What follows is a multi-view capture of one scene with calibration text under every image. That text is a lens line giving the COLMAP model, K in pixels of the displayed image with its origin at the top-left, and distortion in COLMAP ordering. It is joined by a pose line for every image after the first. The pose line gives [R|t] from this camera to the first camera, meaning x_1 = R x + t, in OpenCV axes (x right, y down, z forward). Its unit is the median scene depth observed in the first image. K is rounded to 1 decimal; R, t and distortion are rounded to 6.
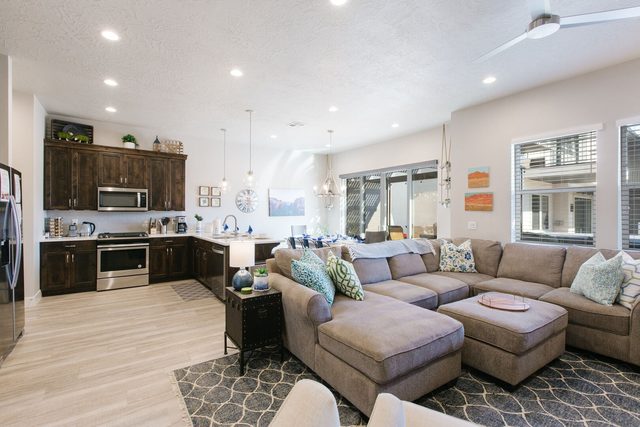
lens RADIAL K [[293.1, 0, 321.9], [0, 293.1, 213.5], [0, 0, 1]] dist [0.000504, -0.000950]
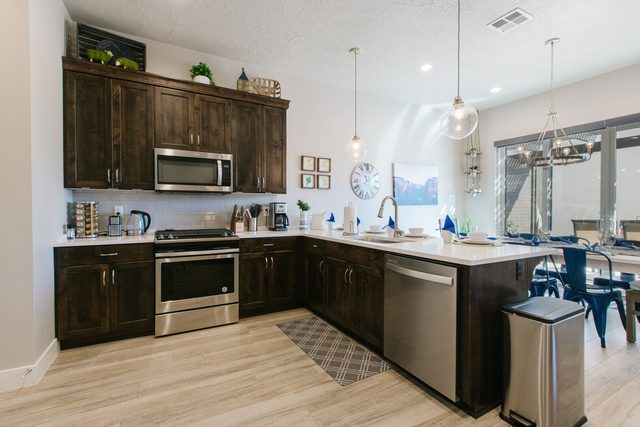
lens RADIAL K [[293.1, 0, 318.3], [0, 293.1, 214.2], [0, 0, 1]] dist [0.000504, -0.000950]
pose [[0.991673, -0.002669, -0.128752, -0.368759], [0.004163, 0.999927, 0.011338, 0.030313], [0.128712, -0.011780, 0.991612, 0.466426]]
